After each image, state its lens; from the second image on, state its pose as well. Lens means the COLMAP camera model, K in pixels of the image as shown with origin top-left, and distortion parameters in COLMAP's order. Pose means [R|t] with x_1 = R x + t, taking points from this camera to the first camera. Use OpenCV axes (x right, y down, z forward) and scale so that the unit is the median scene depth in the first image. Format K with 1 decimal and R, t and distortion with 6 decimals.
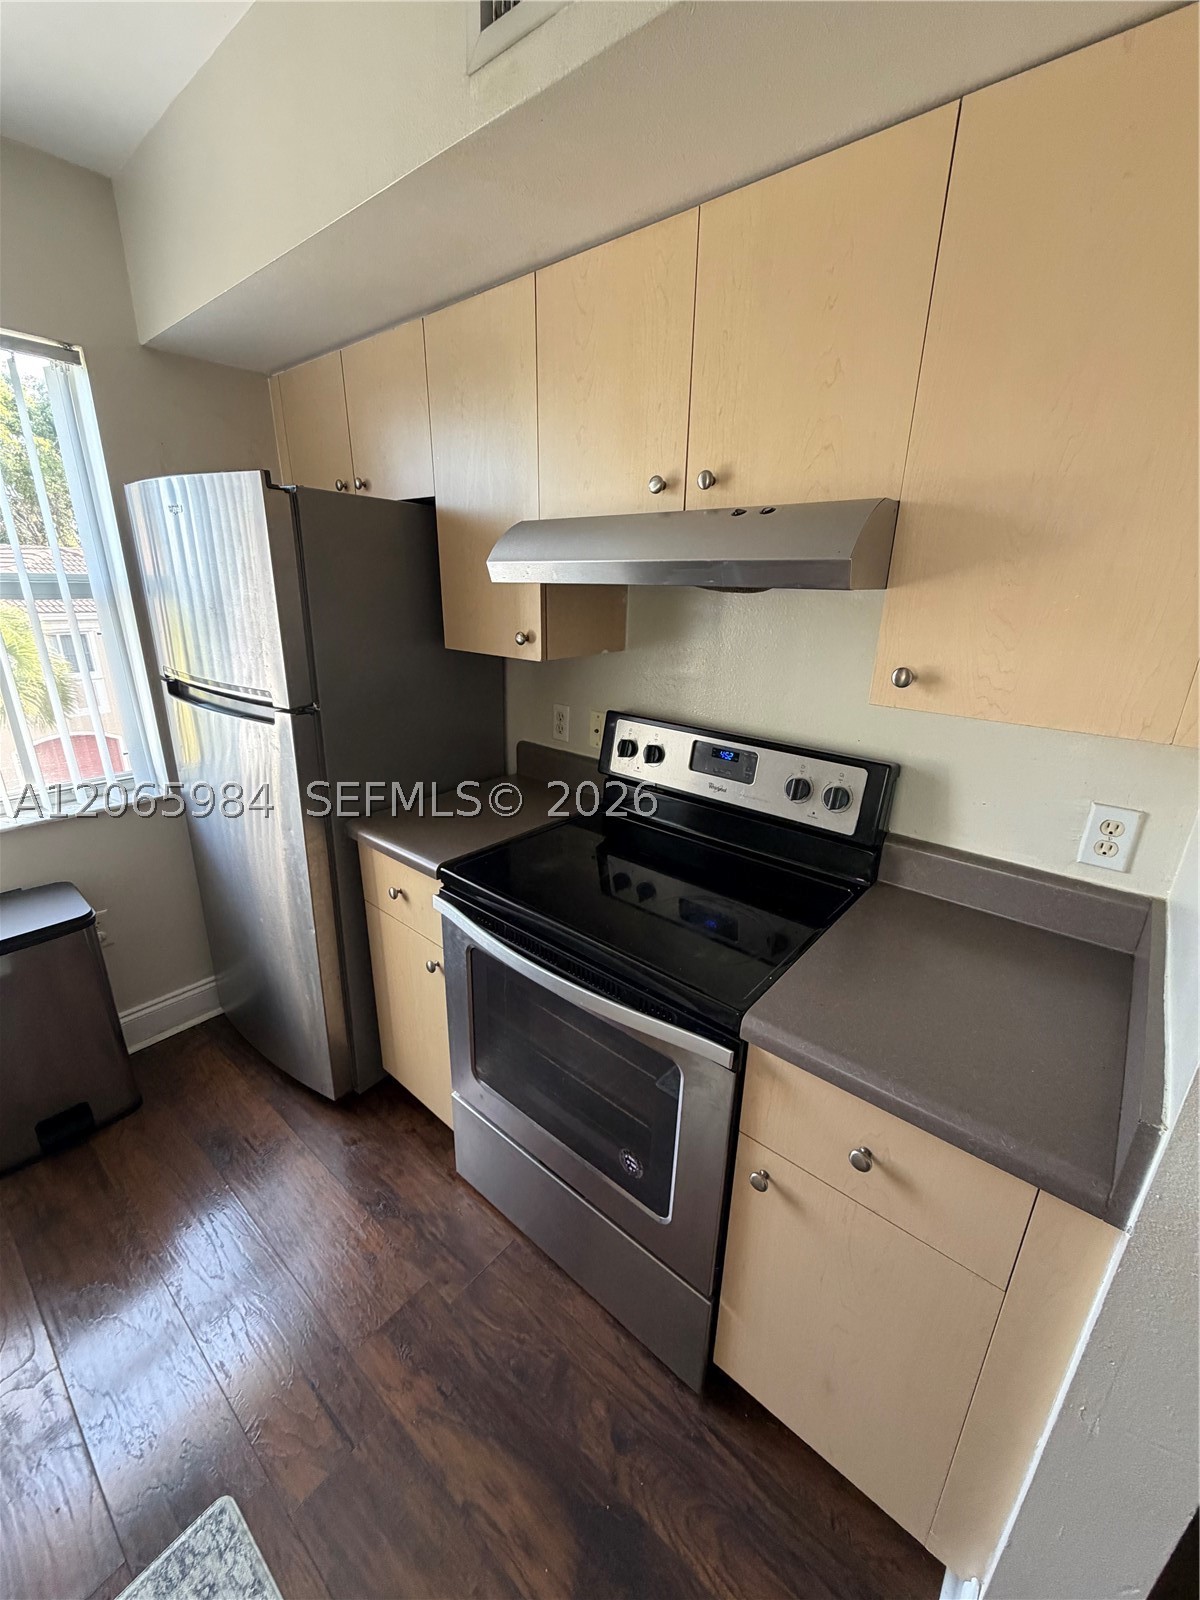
lens RADIAL K [[636.8, 0, 600.2], [0, 636.8, 795.4], [0, 0, 1]] dist [-0.001225, 0.000295]
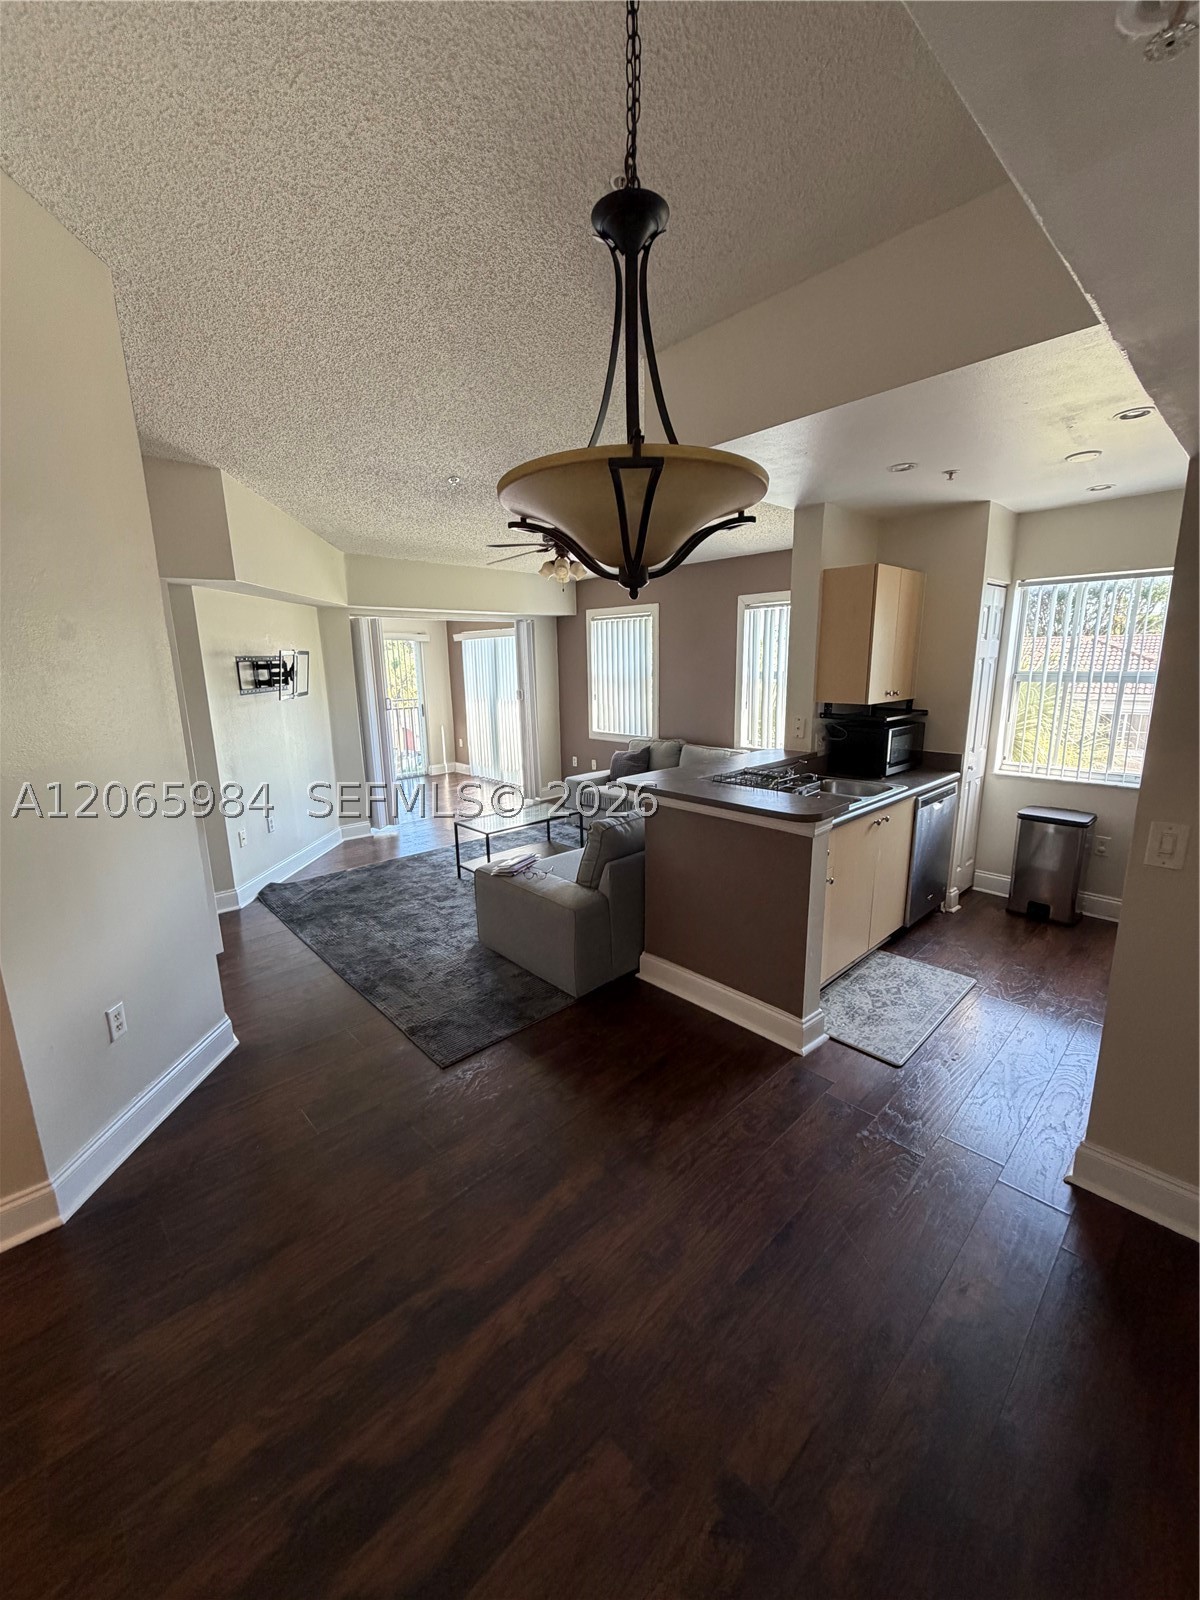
lens RADIAL K [[636.8, 0, 600.2], [0, 636.8, 795.4], [0, 0, 1]] dist [-0.001225, 0.000295]
pose [[-0.115067, 0.186433, -0.975706, 1.556008], [-0.306967, 0.927482, 0.213420, 0.148681], [0.944739, 0.324067, -0.049494, -0.511930]]
